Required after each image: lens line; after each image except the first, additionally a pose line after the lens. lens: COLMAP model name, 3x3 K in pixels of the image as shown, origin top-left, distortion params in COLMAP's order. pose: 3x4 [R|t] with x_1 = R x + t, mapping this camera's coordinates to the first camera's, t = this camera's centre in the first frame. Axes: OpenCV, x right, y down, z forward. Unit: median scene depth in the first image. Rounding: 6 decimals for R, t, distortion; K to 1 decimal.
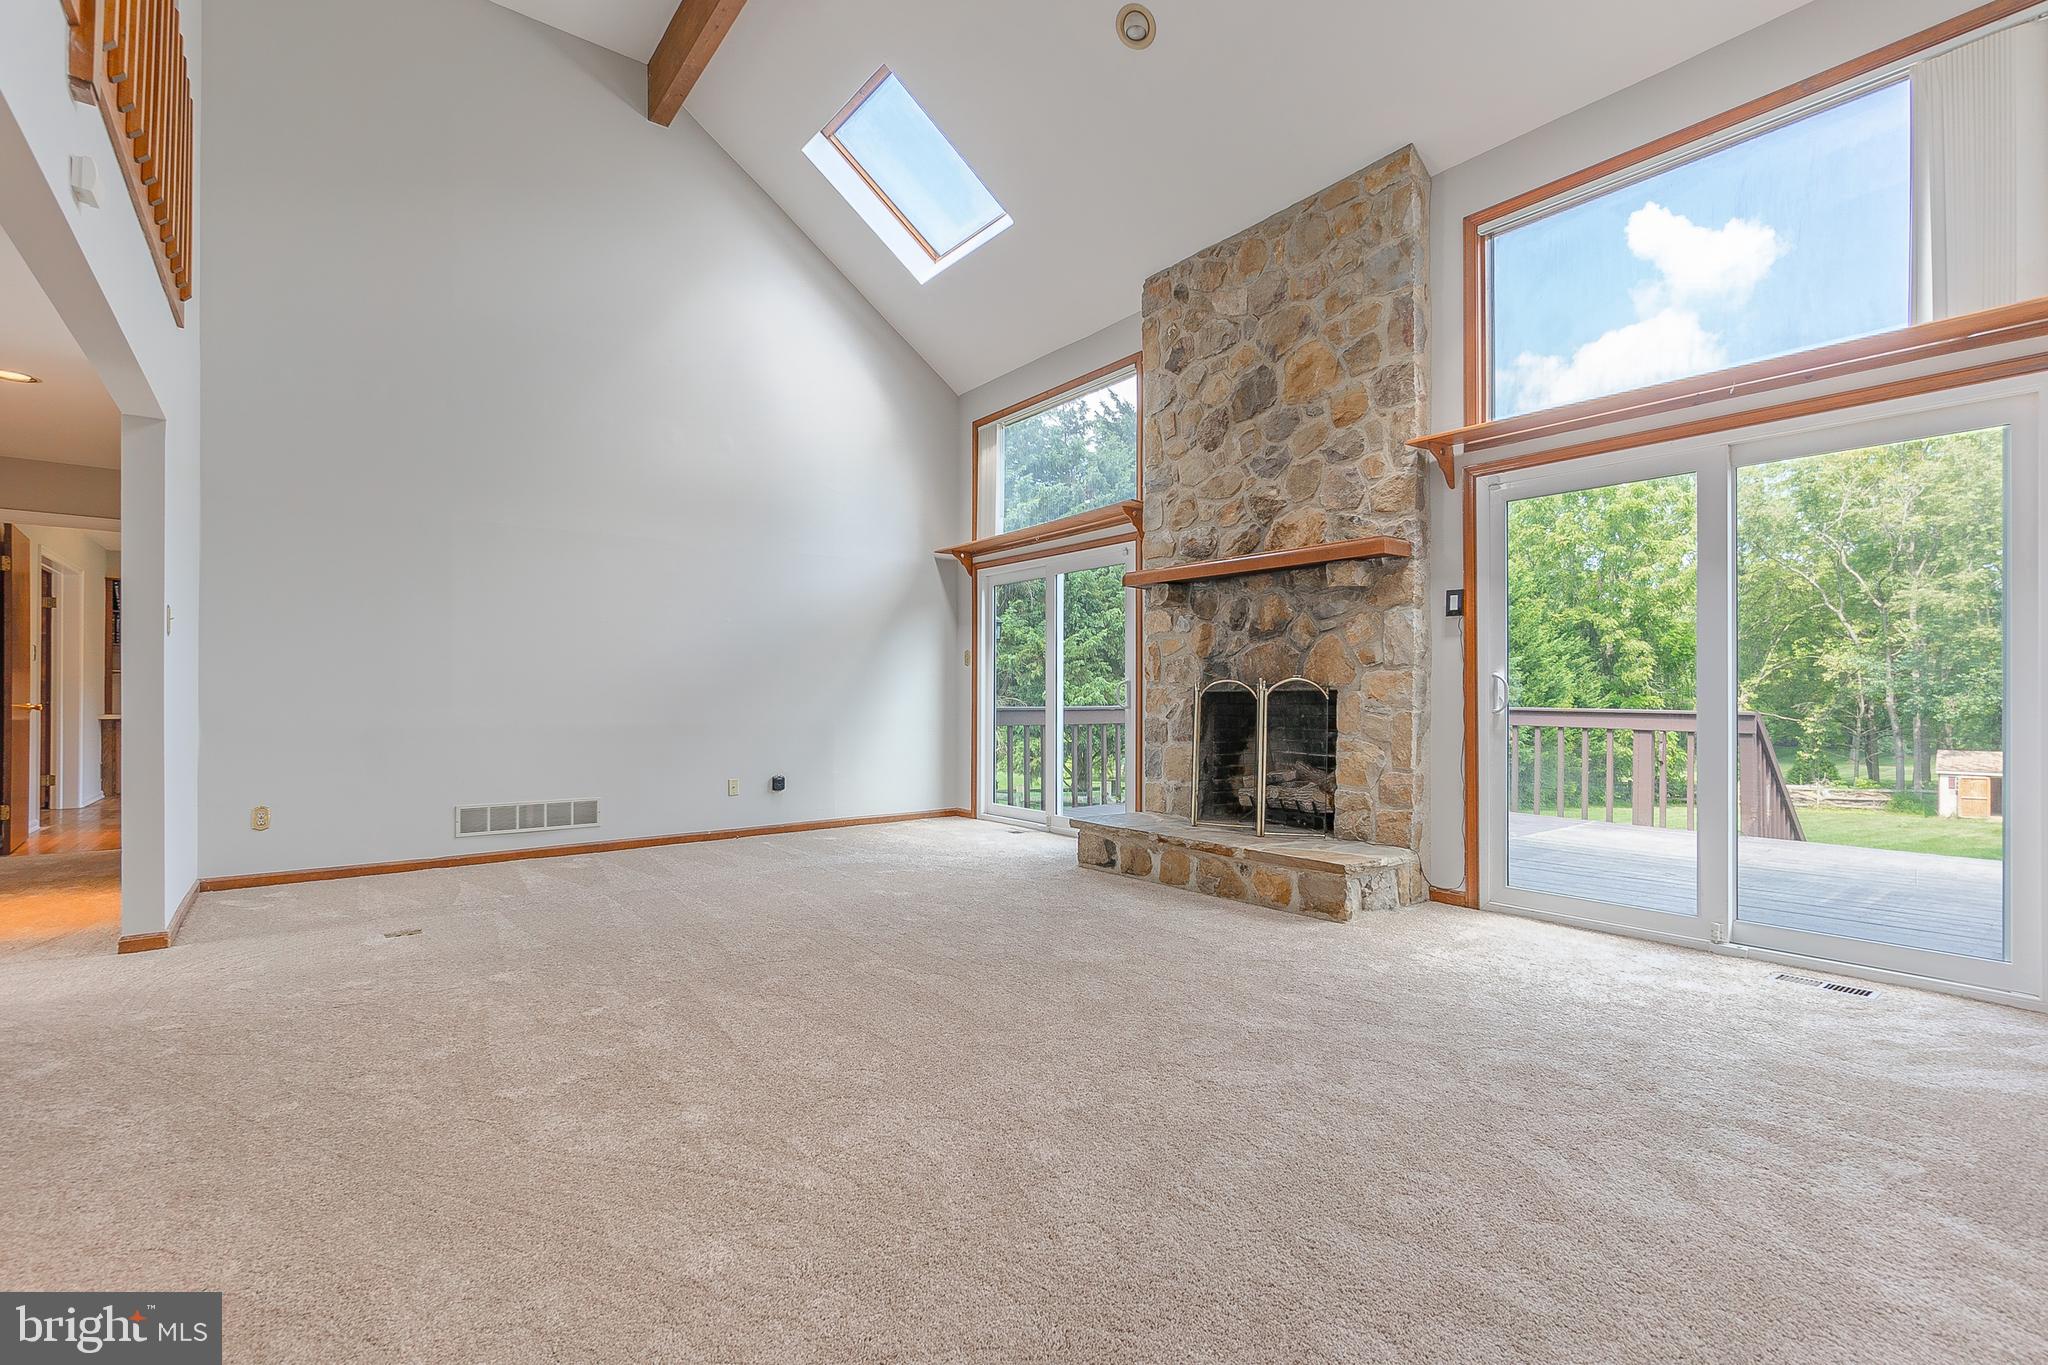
lens RADIAL K [[900.4, 0, 1015.7], [0, 900.4, 690.8], [0, 0, 1]] dist [-0.003997, 0.000299]
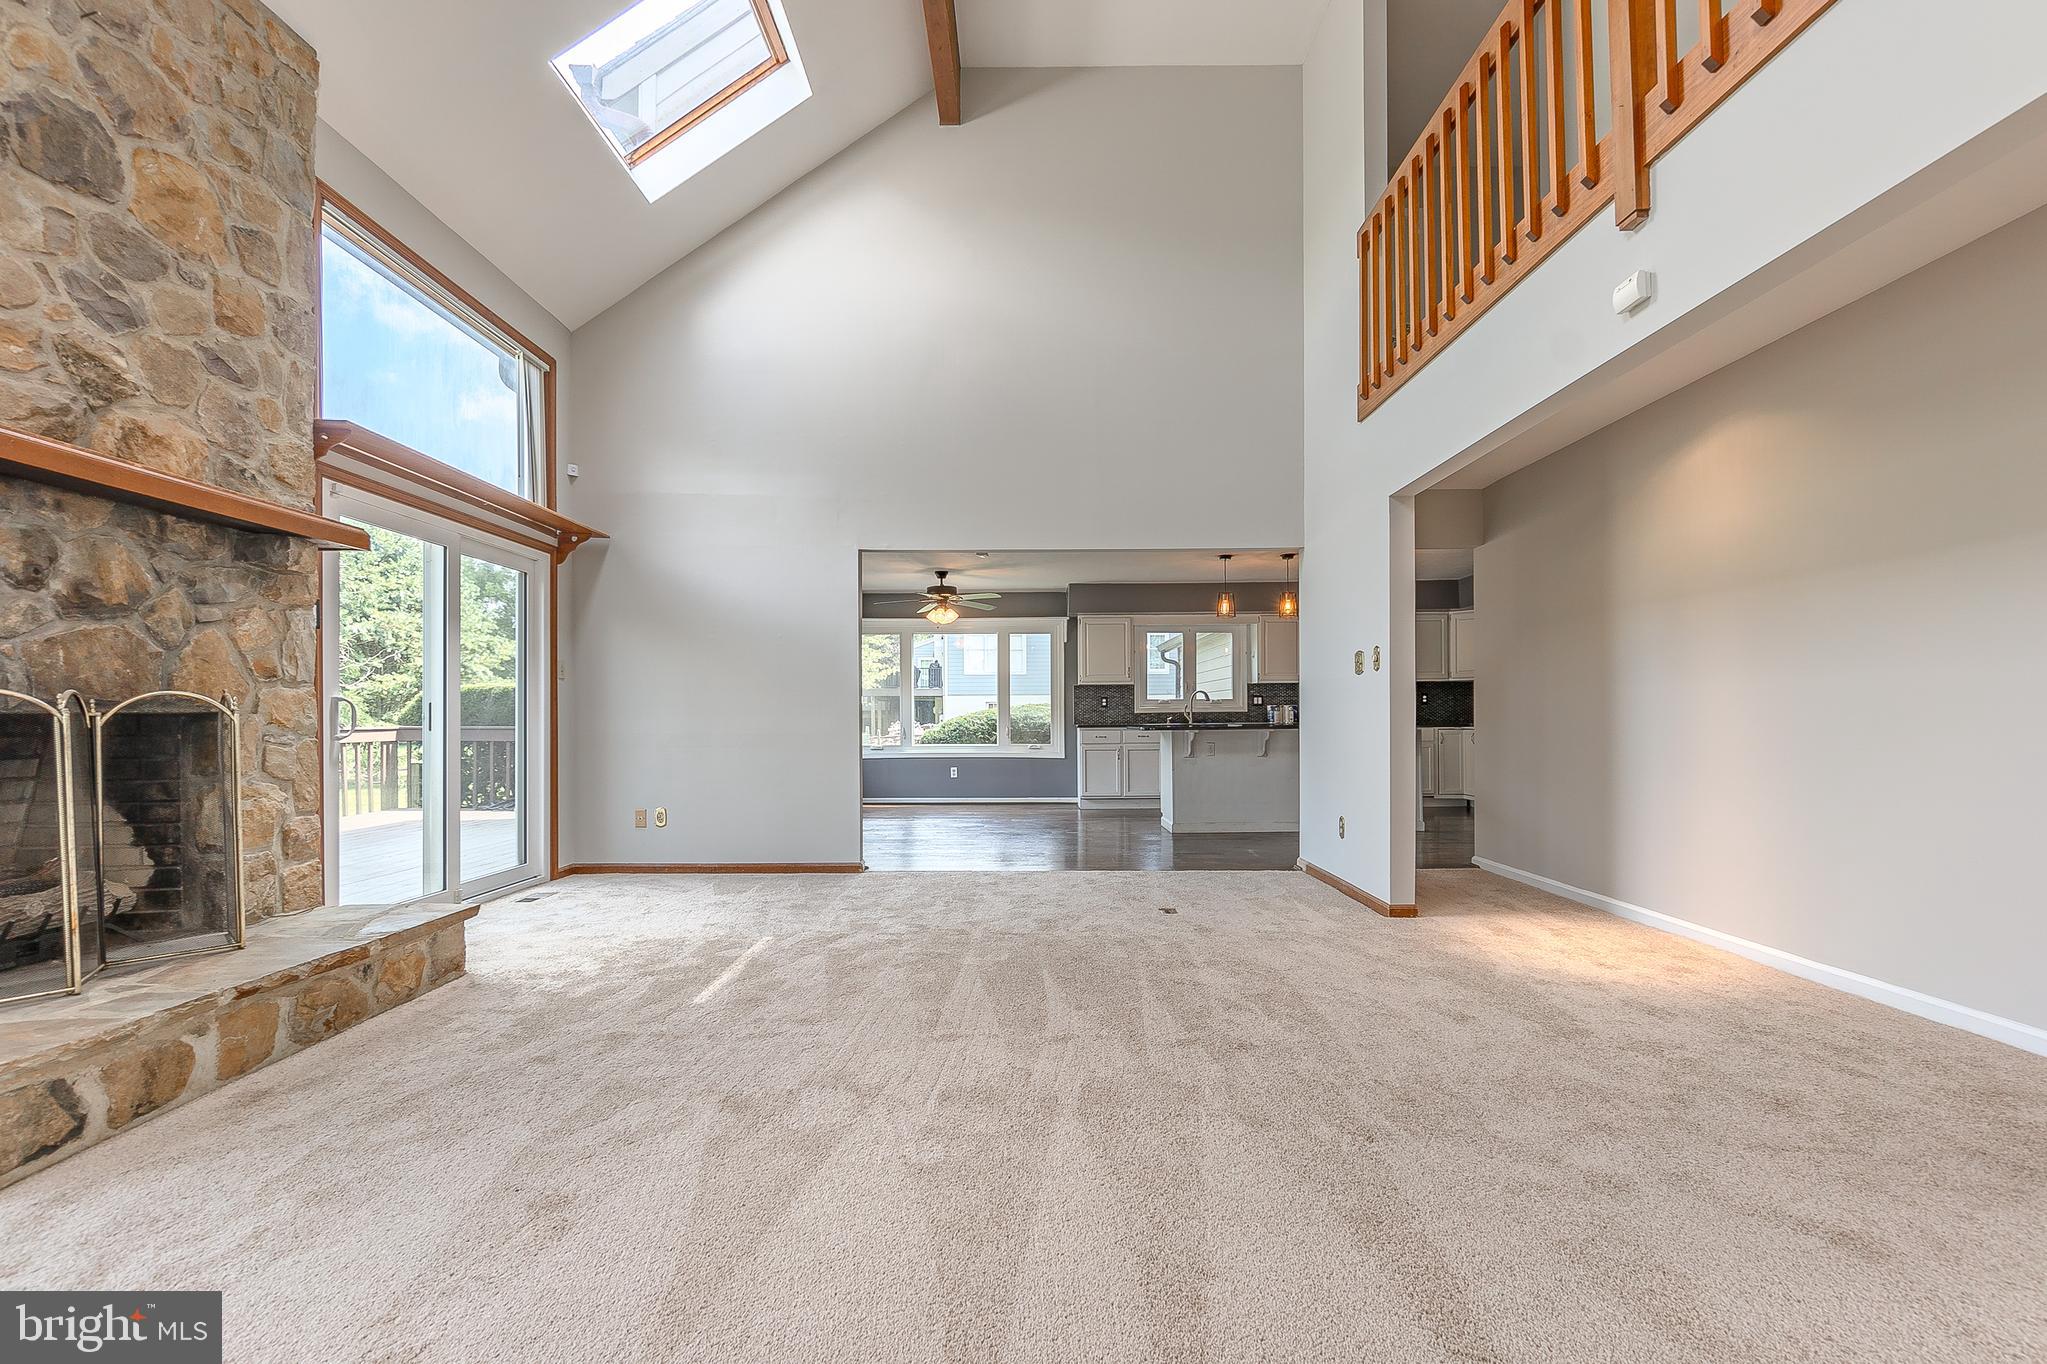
lens RADIAL K [[910.3, 0, 1026.3], [0, 910.3, 715.2], [0, 0, 1]] dist [-0.003135, 0.000090]
pose [[-0.789424, 0.004351, 0.613832, -0.499068], [0.001762, 0.999987, -0.004823, 0.005219], [-0.613845, -0.002726, -0.789422, 1.073106]]
